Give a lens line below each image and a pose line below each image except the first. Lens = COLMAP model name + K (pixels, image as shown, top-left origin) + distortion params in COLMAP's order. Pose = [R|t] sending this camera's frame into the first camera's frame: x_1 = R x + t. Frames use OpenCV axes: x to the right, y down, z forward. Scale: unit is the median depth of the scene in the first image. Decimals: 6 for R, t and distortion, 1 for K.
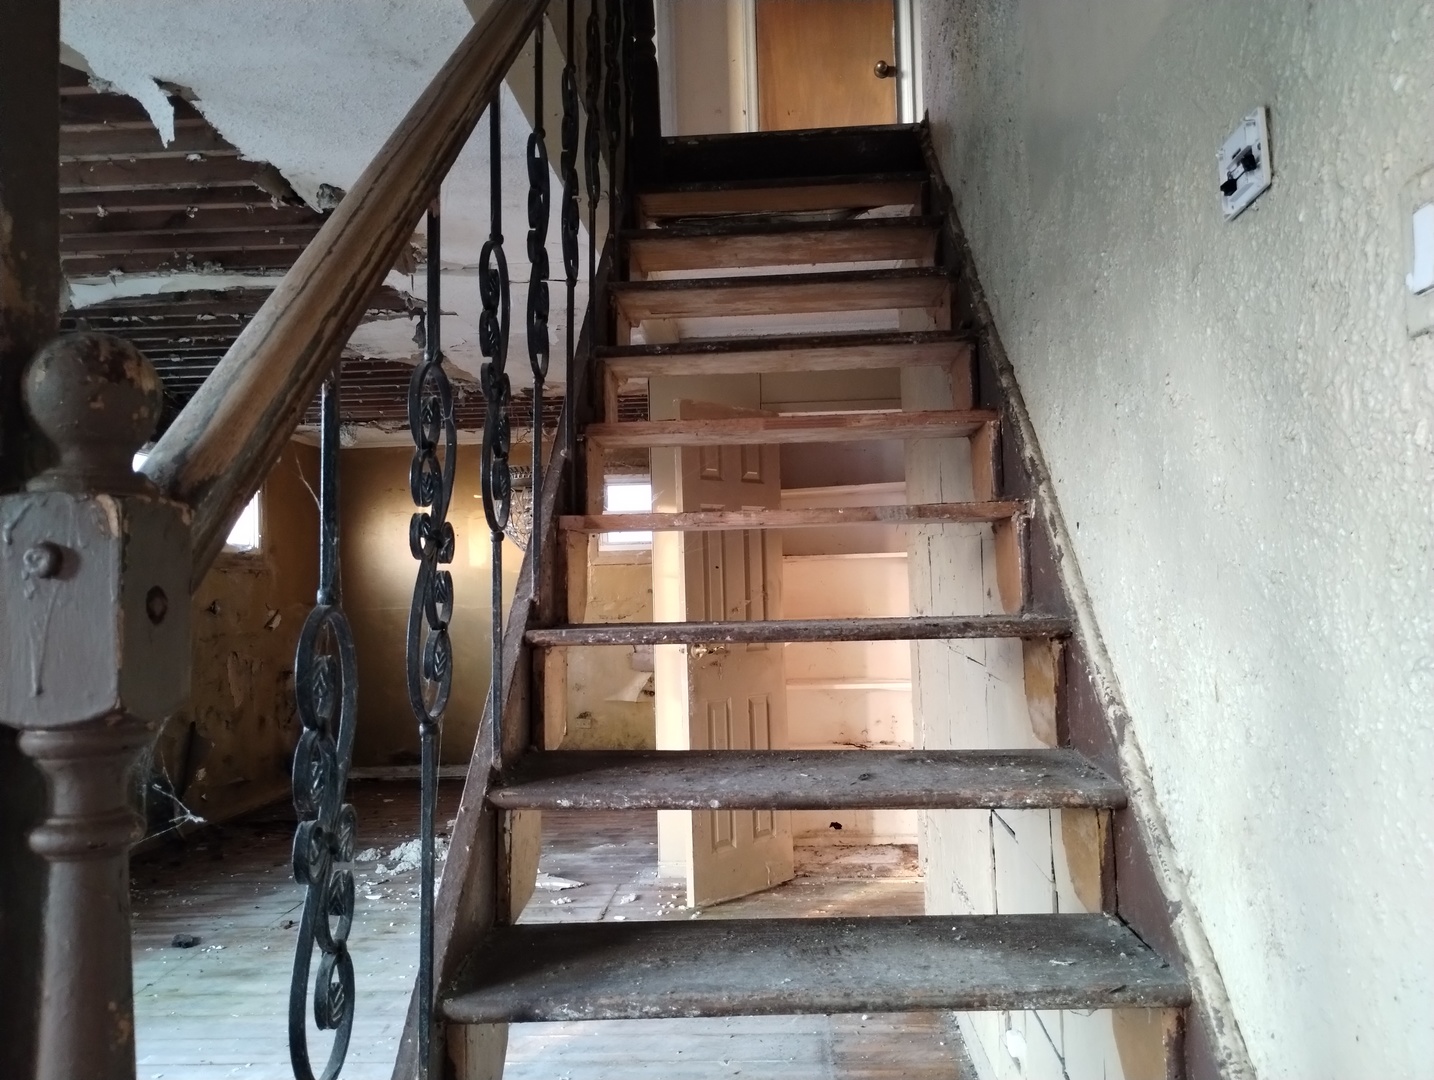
lens RADIAL K [[1163.7, 0, 709.3], [0, 1163.7, 551.8], [0, 0, 1]] dist [0.070973, -0.081780]
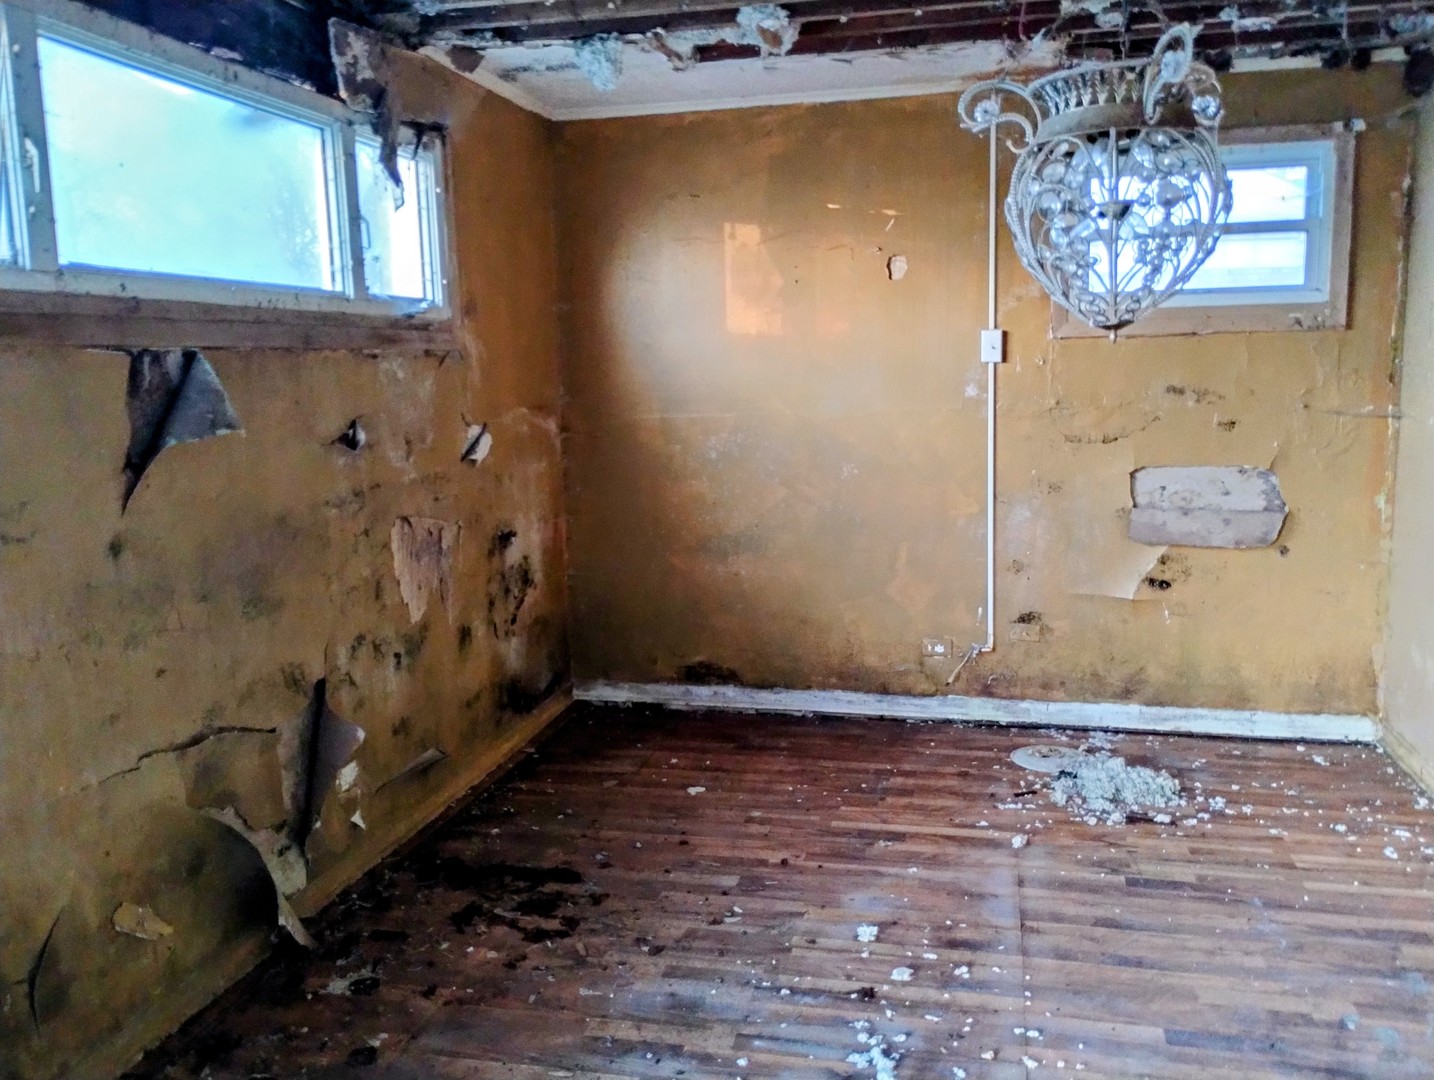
lens RADIAL K [[1173.8, 0, 717.0], [0, 1173.8, 540.0], [0, 0, 1]] dist [0.064434, -0.075792]
pose [[0.985144, 0.031583, -0.168804, -0.184253], [0.001826, 0.980962, 0.194192, -0.002601], [0.171723, -0.191615, 0.966330, 0.526312]]
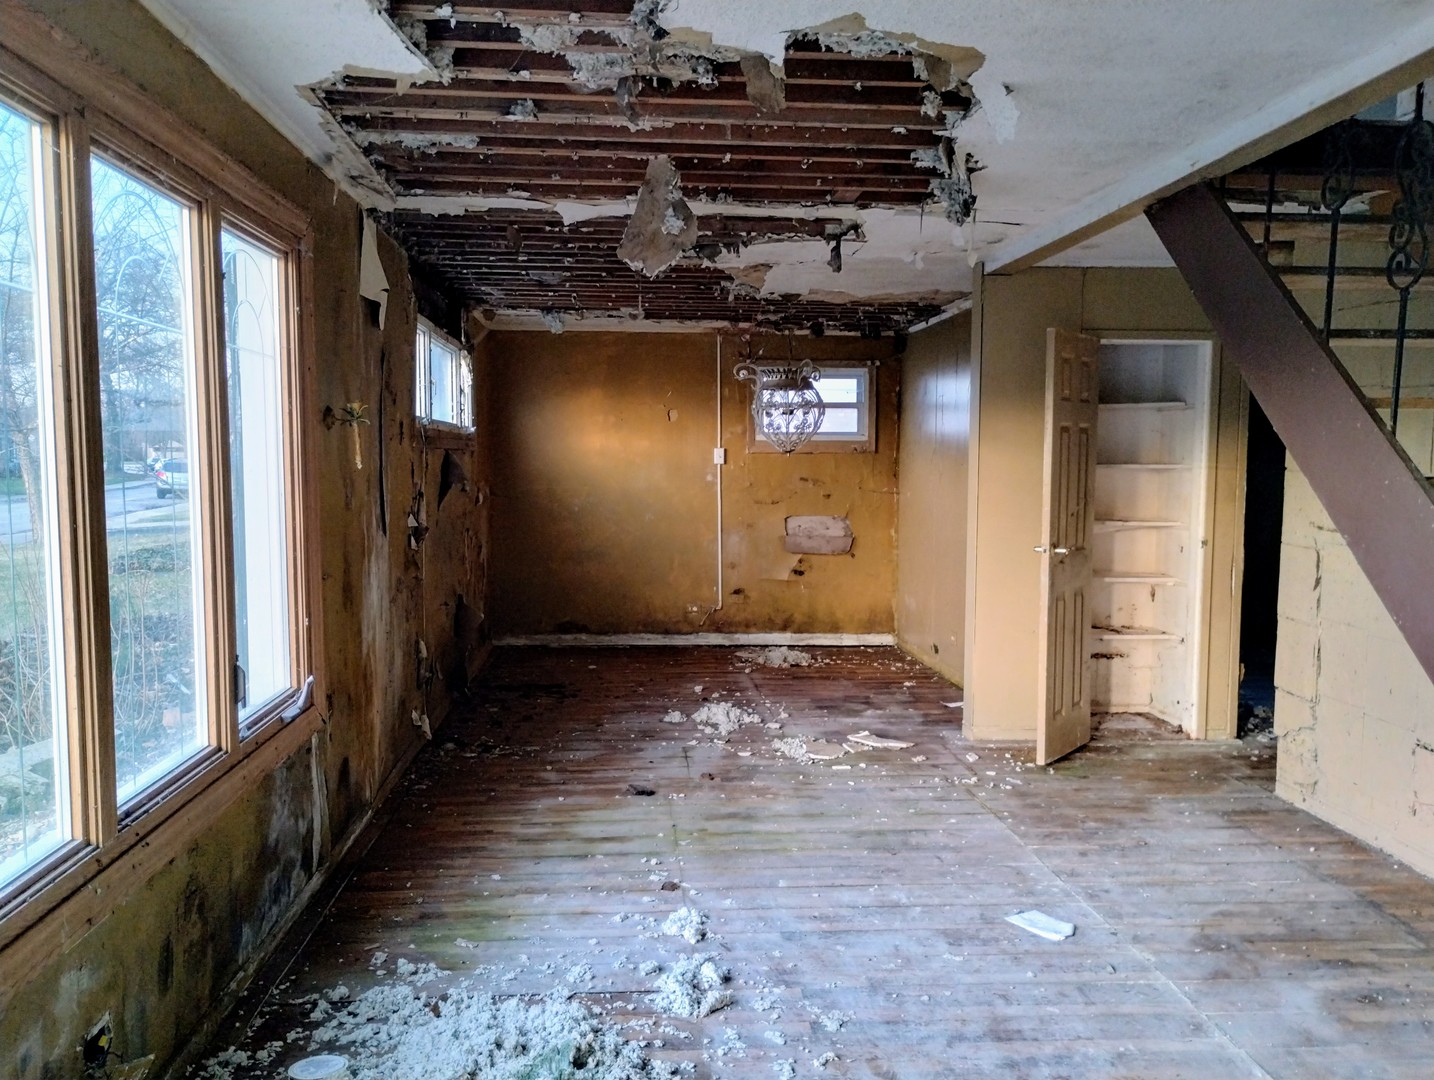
lens RADIAL K [[1163.7, 0, 709.3], [0, 1163.7, 551.8], [0, 0, 1]] dist [0.070973, -0.081780]
pose [[0.991768, 0.022773, 0.126008, -0.314973], [-0.037162, 0.992894, 0.113052, -0.020306], [-0.122538, -0.116804, 0.985566, -0.065257]]
